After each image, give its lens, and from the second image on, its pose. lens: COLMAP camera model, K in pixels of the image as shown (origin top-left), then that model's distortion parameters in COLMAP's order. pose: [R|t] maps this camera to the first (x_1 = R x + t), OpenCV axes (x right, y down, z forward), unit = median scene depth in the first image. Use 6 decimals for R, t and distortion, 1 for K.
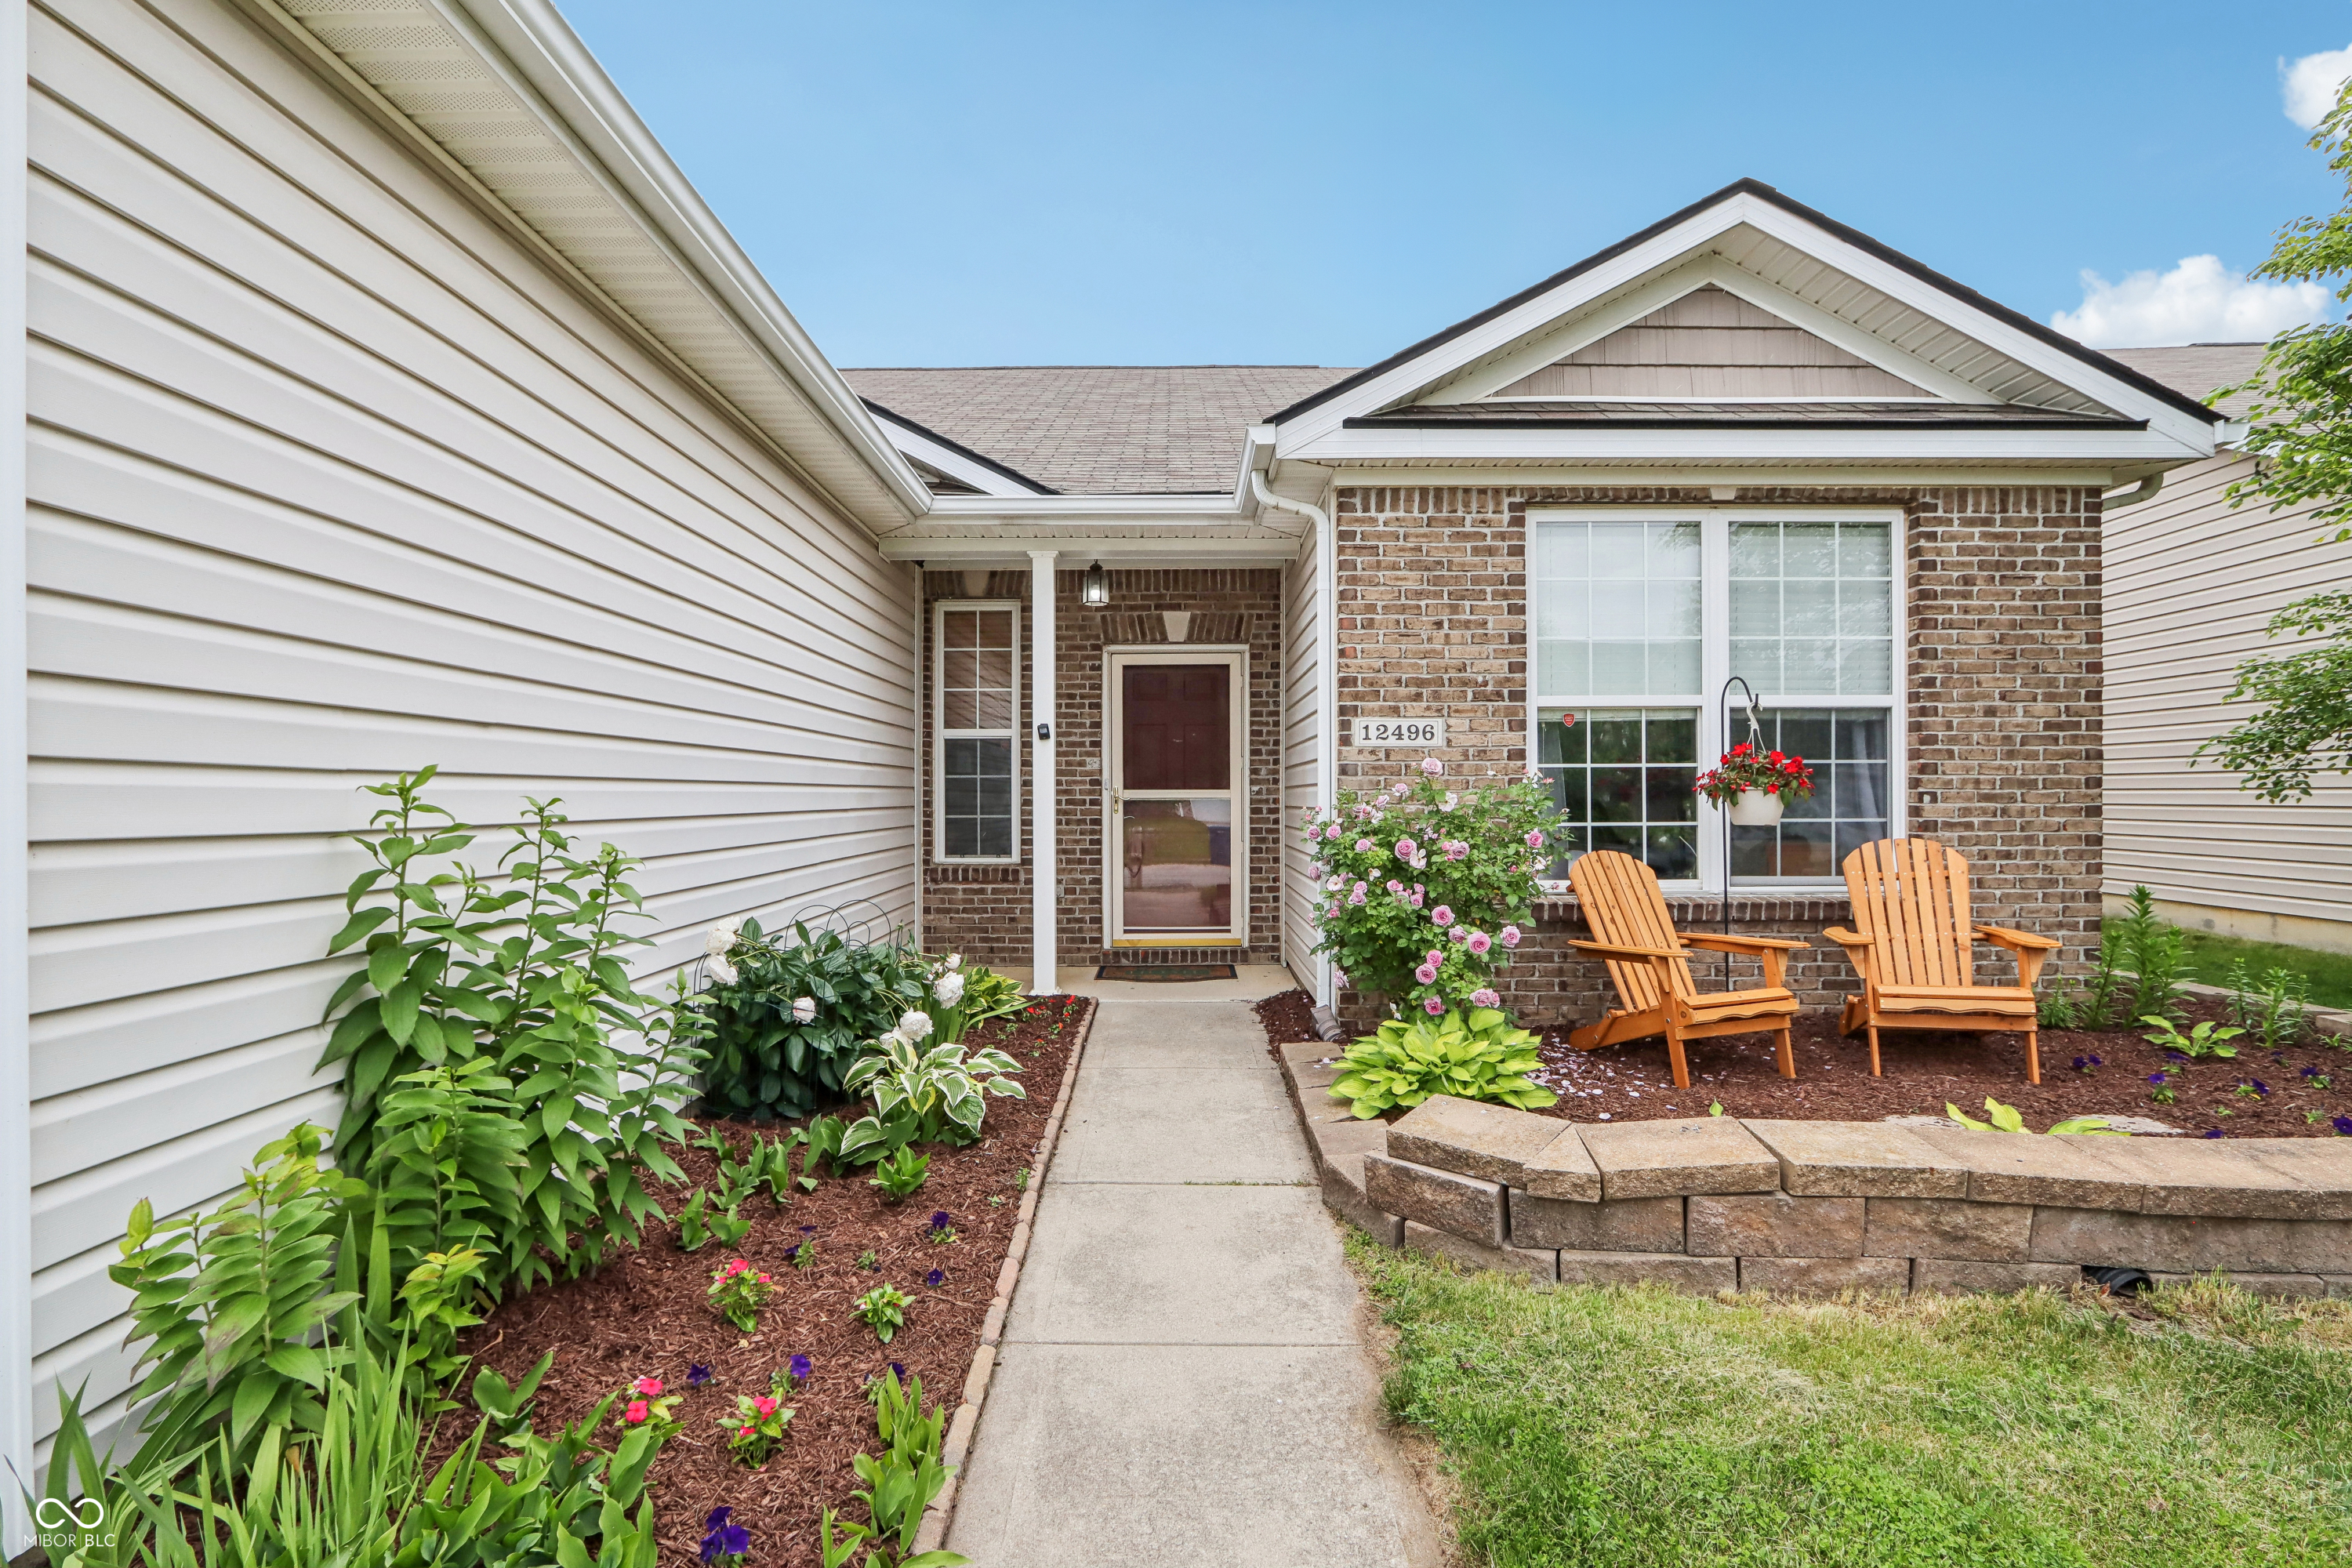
lens RADIAL K [[1101.0, 0, 1165.2], [0, 1101.0, 809.0], [0, 0, 1]] dist [-0.010279, -0.000505]
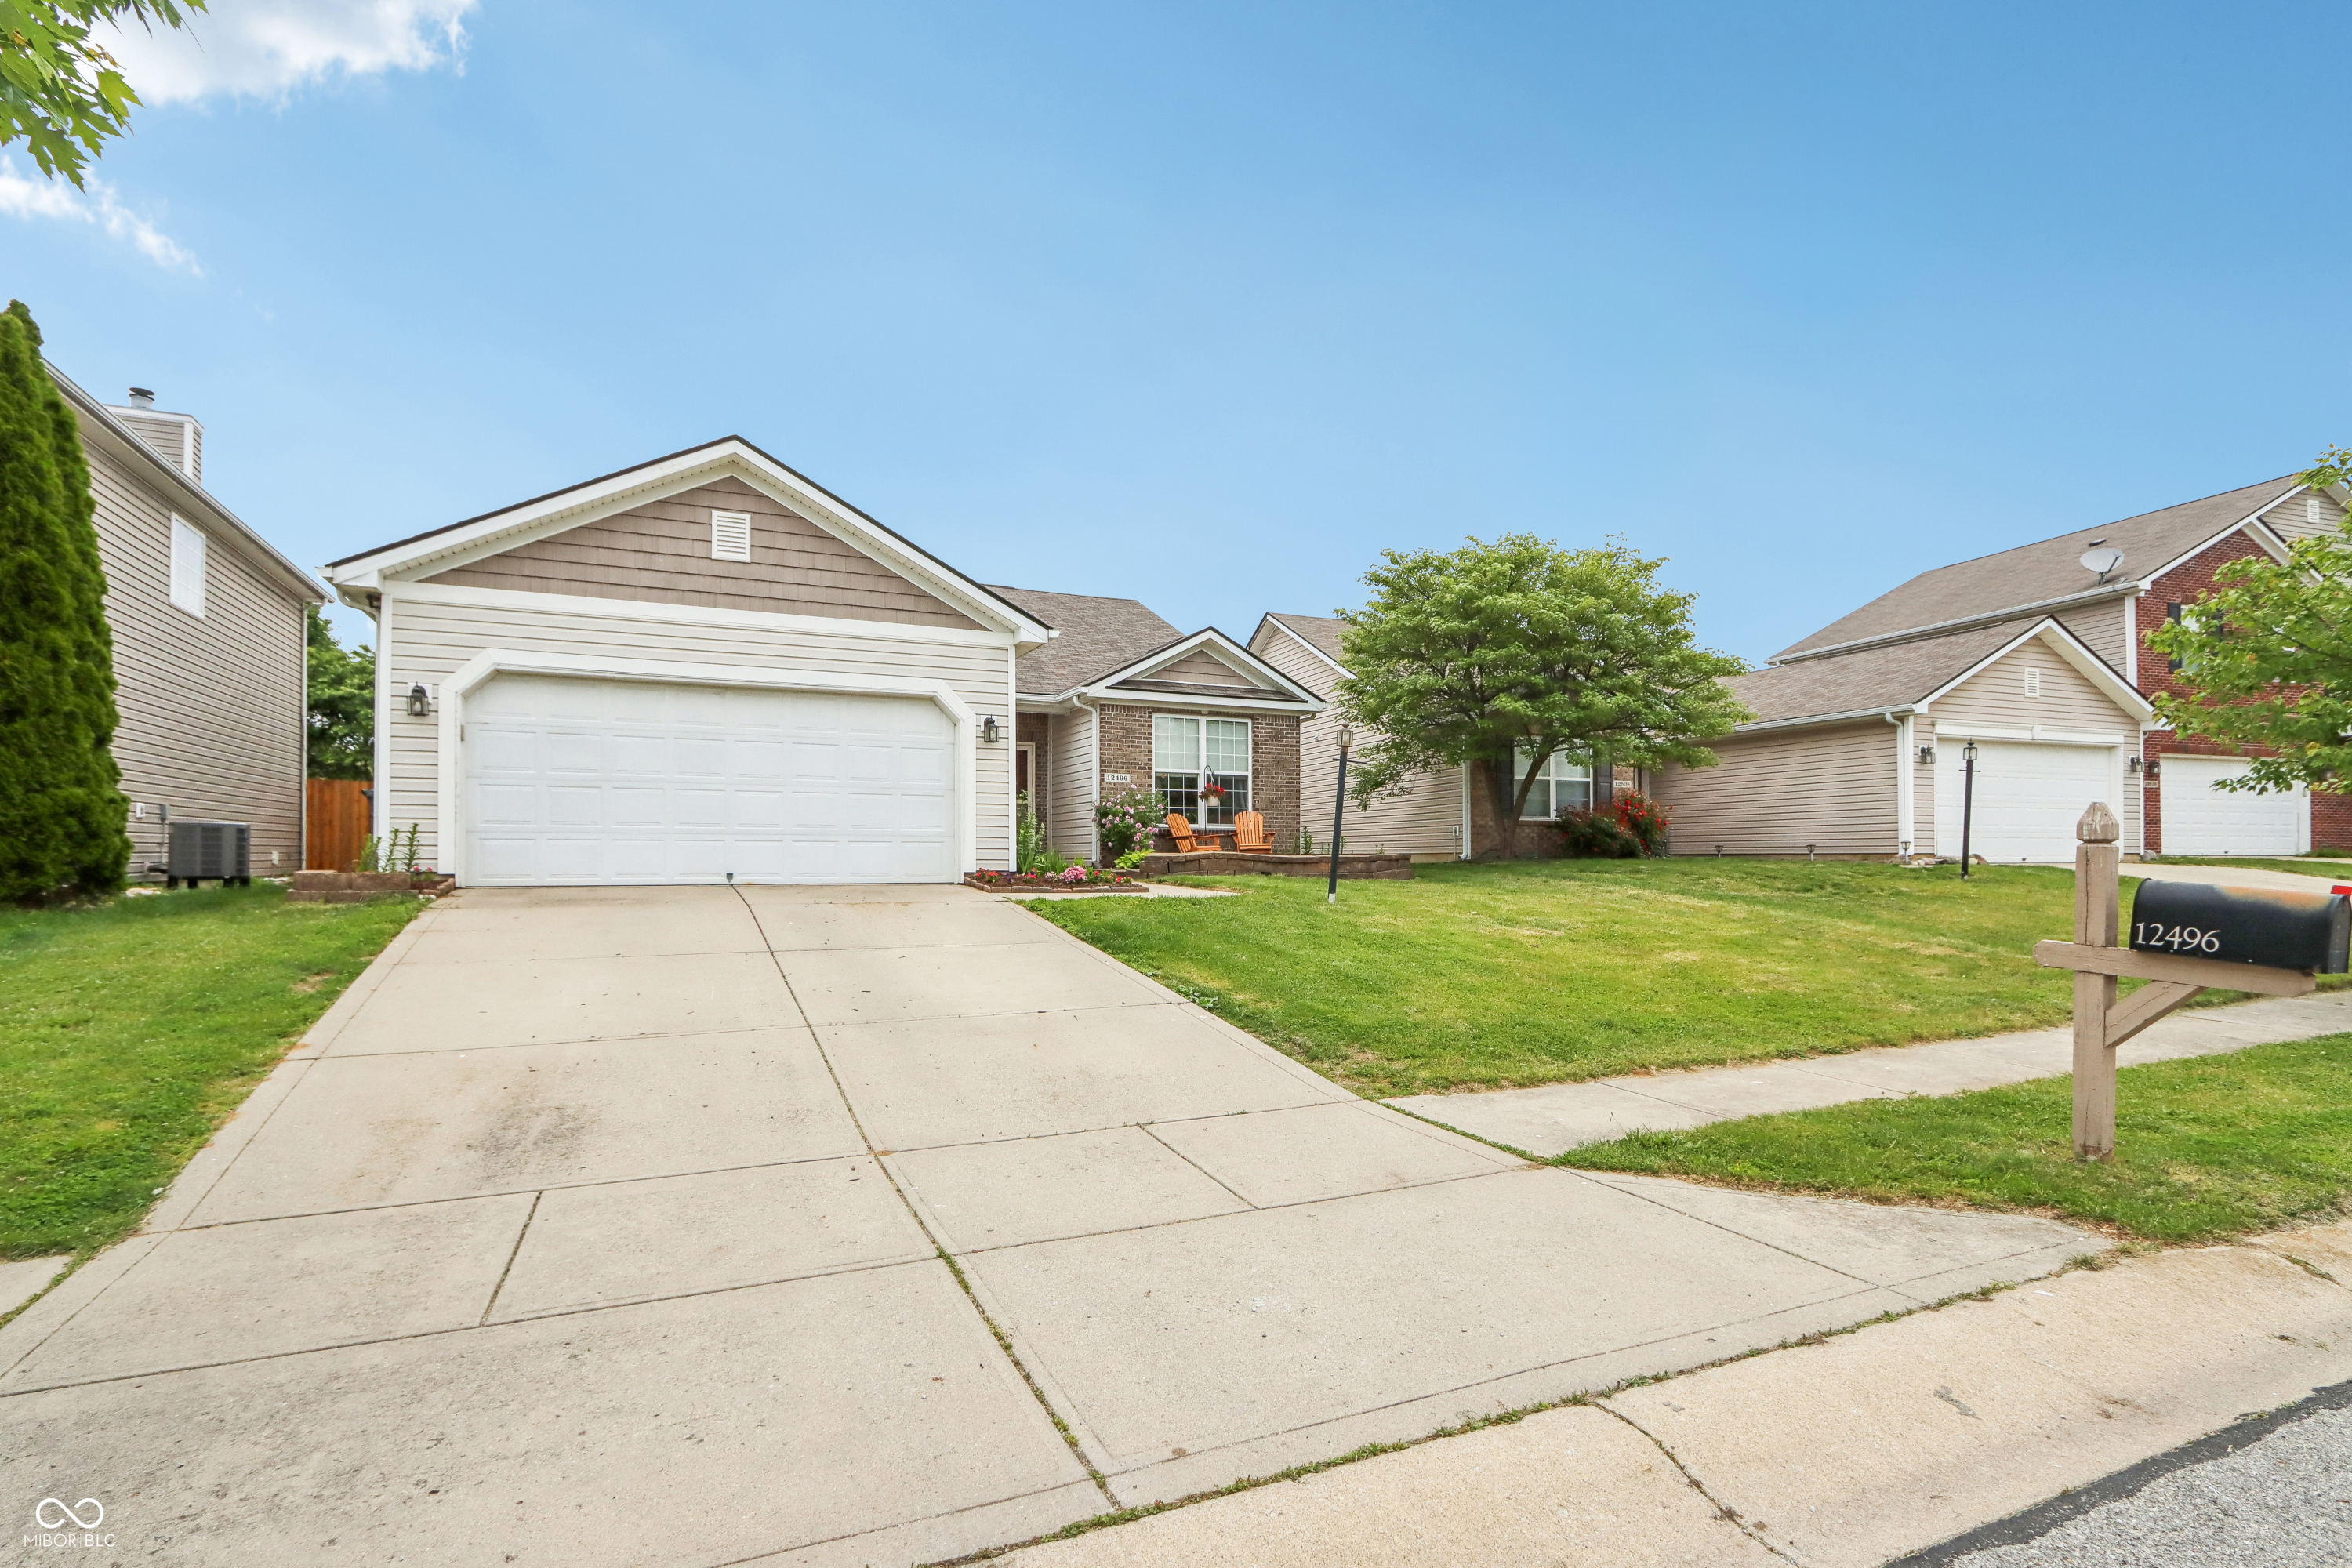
lens RADIAL K [[1101.0, 0, 1190.3], [0, 1101.0, 860.3], [0, 0, 1]] dist [-0.010279, -0.000505]
pose [[0.899798, 0.002155, 0.436302, -1.048205], [0.001880, 0.999959, -0.008816, 0.210487], [-0.436303, 0.008753, 0.899757, -2.103893]]
